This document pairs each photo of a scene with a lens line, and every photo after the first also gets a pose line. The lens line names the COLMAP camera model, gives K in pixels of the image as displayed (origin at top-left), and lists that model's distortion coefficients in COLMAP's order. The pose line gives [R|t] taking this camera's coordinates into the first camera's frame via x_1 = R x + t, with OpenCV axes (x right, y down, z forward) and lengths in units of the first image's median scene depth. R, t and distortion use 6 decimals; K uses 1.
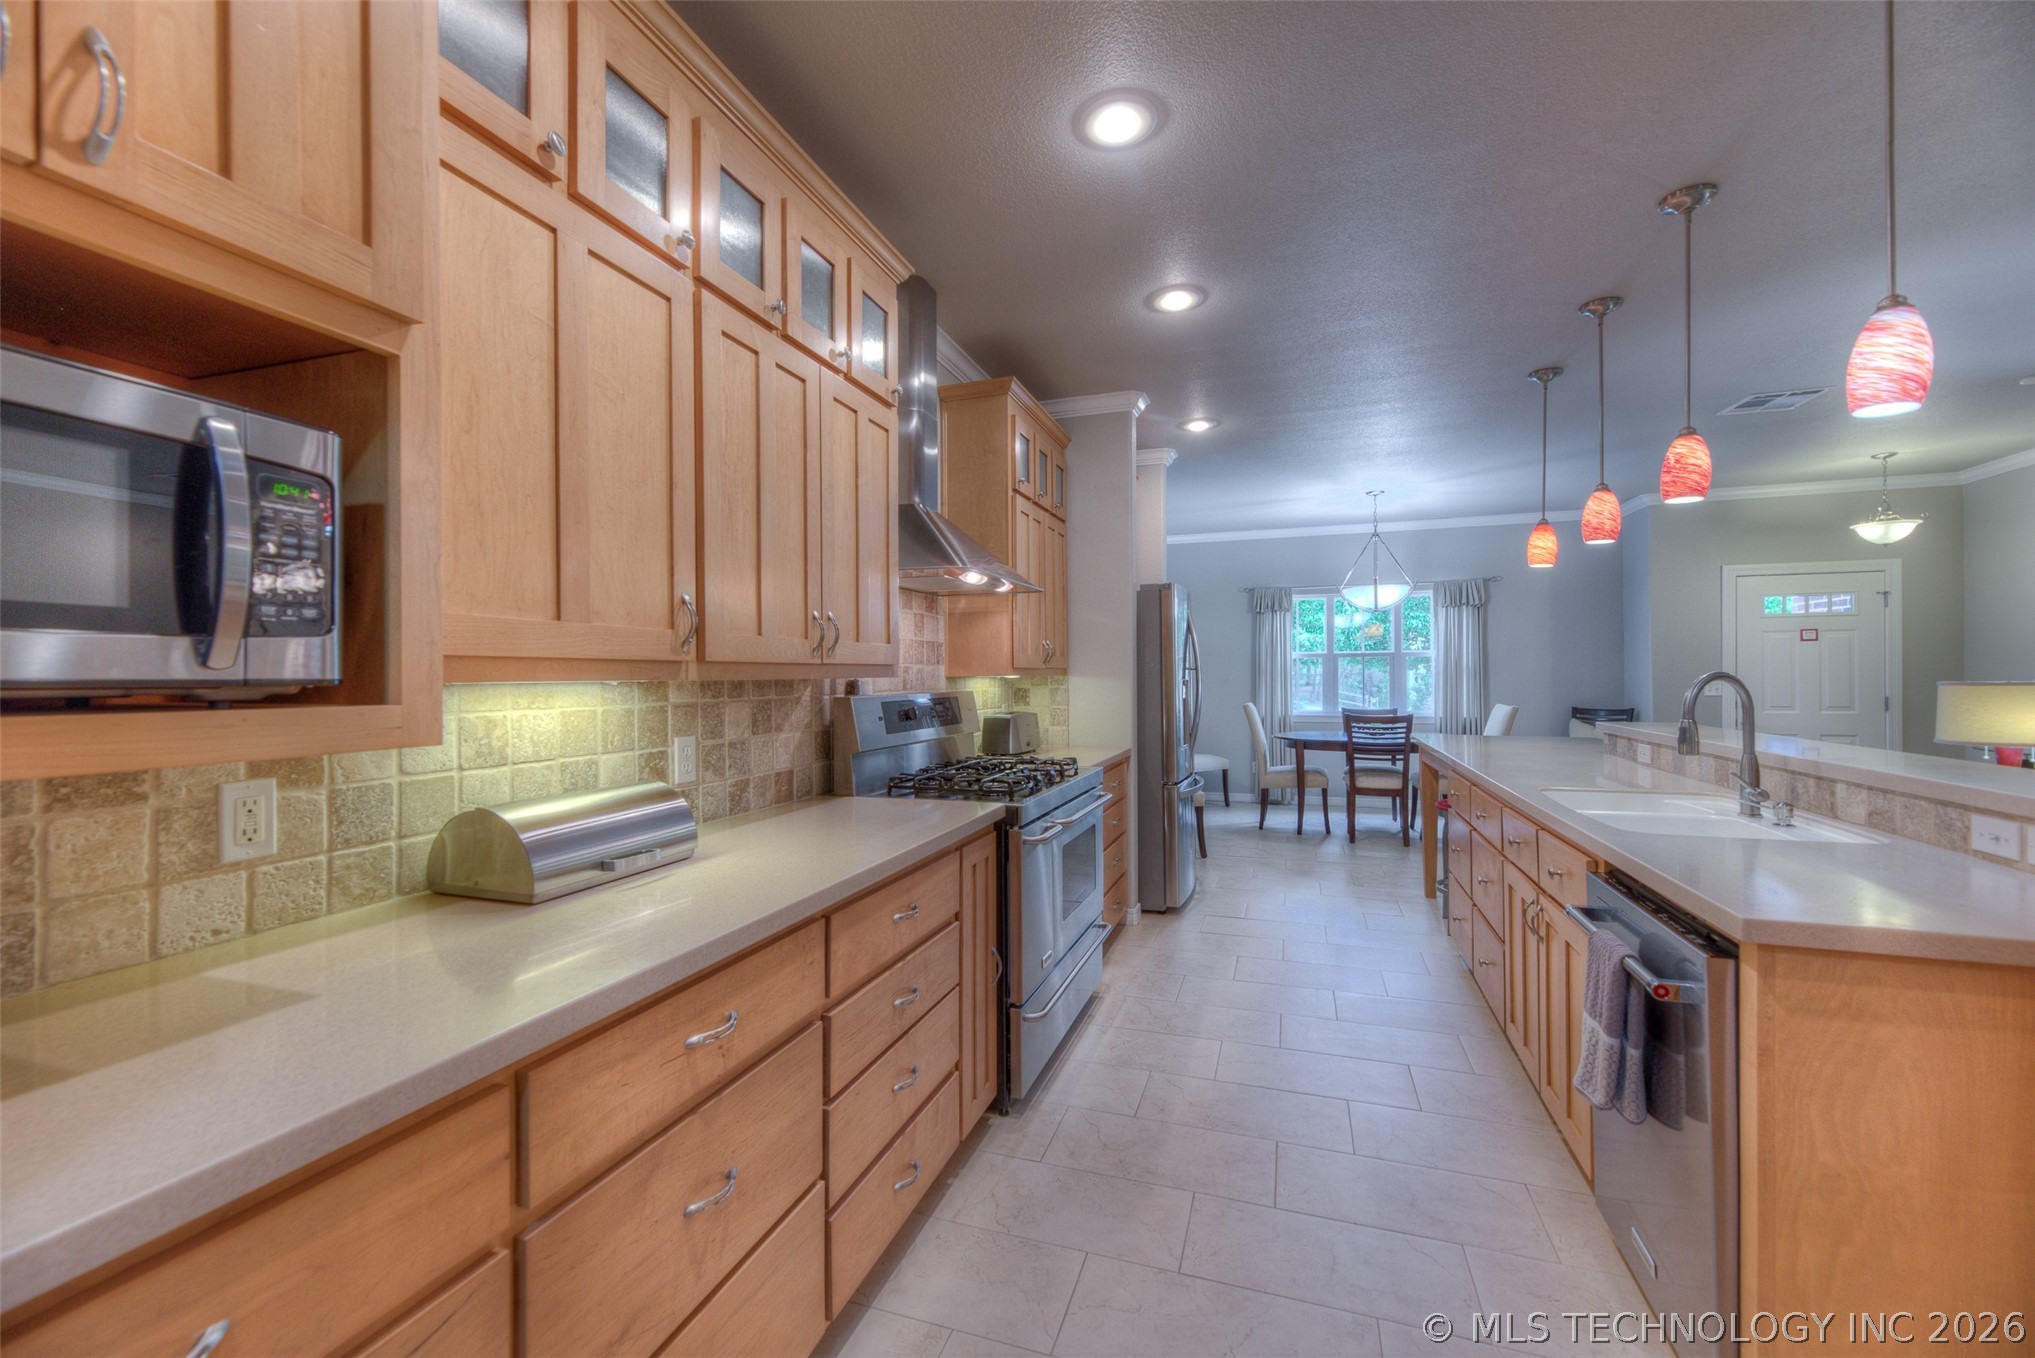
lens RADIAL K [[816.1, 0, 1007.0], [0, 816.1, 677.9], [0, 0, 1]] dist [0.000330, 0.000018]
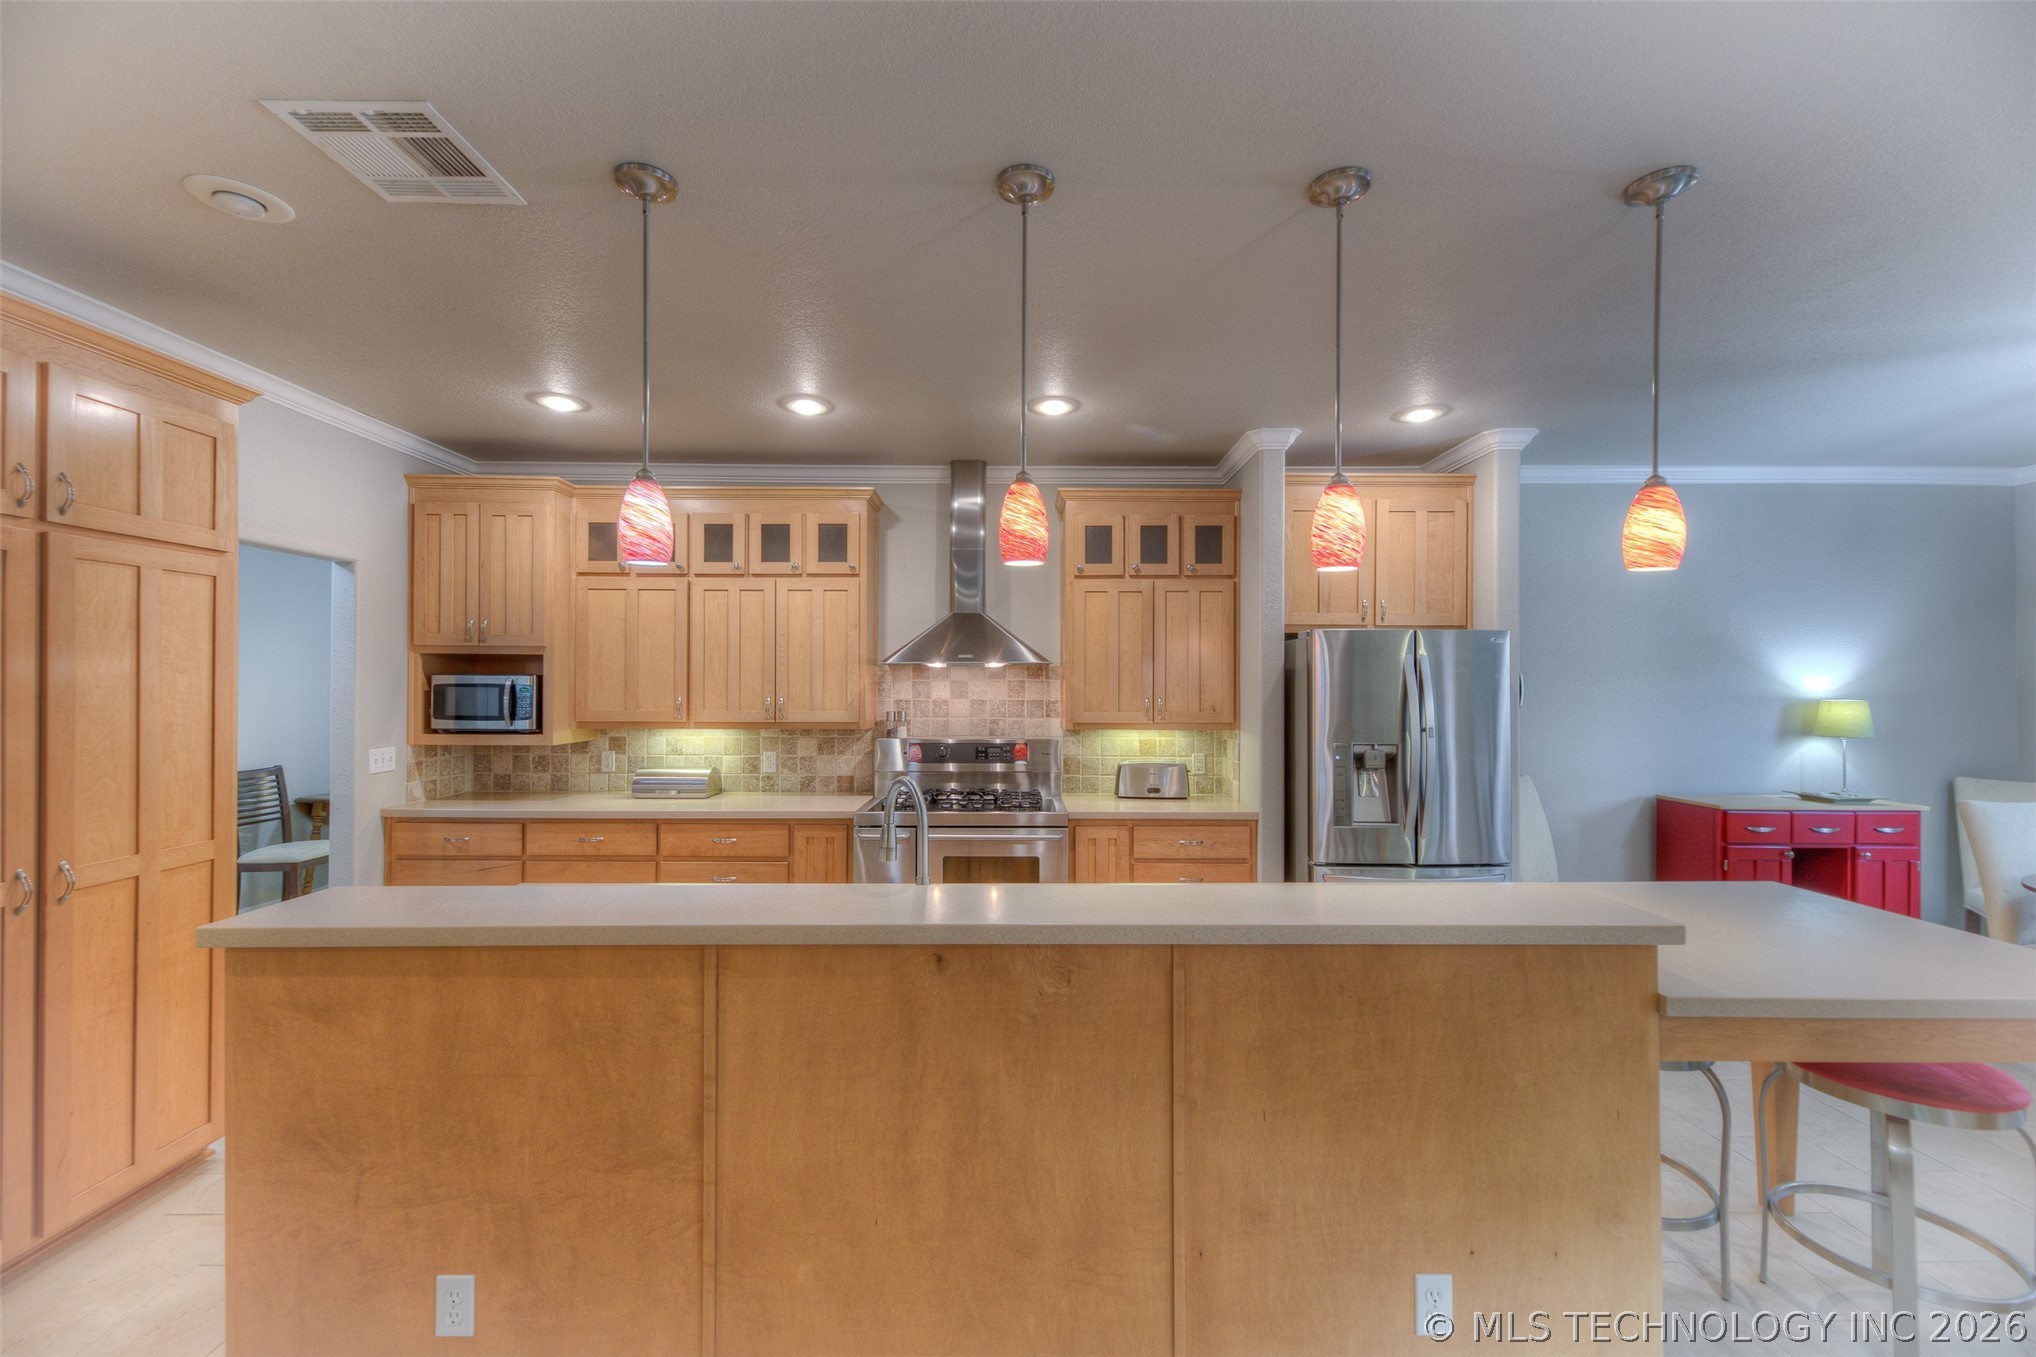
lens RADIAL K [[809.9, 0, 1018.8], [0, 809.9, 681.6], [0, 0, 1]] dist [0.006555, -0.000225]
pose [[0.342311, 0.002289, -0.939584, 1.923135], [-0.009136, 0.999958, -0.000892, -0.124646], [0.939542, 0.008889, 0.342318, 0.875148]]
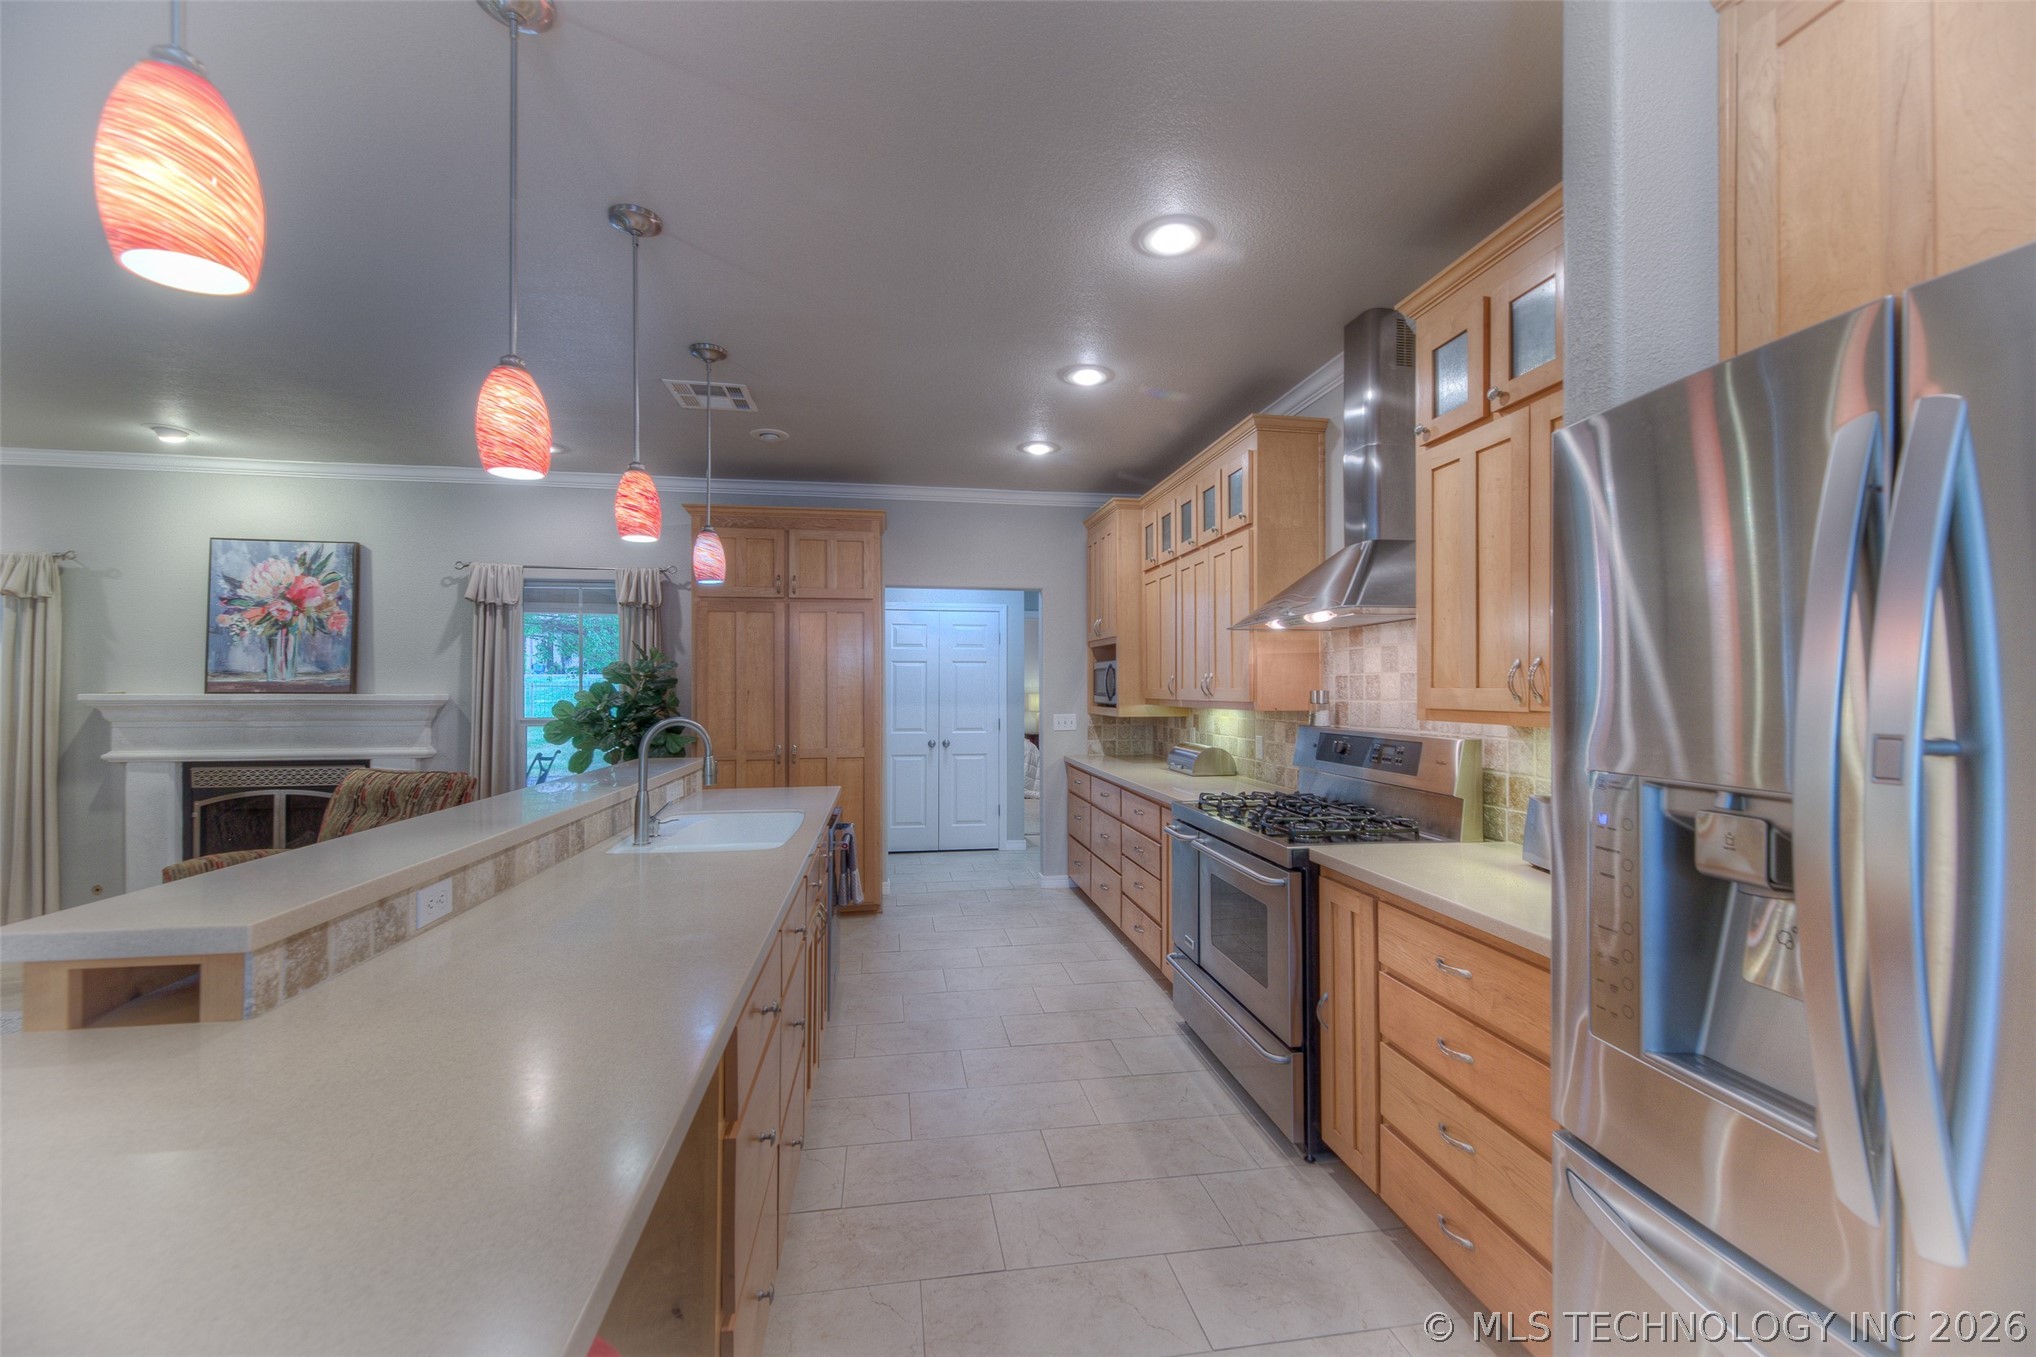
lens RADIAL K [[805.1, 0, 1015.7], [0, 805.1, 682.3], [0, 0, 1]] dist [0.018765, -0.005844]
pose [[-0.877893, 0.002223, -0.478853, 1.093662], [0.004192, 0.999987, -0.003043, -0.057849], [0.478839, -0.004679, -0.877890, 2.462395]]
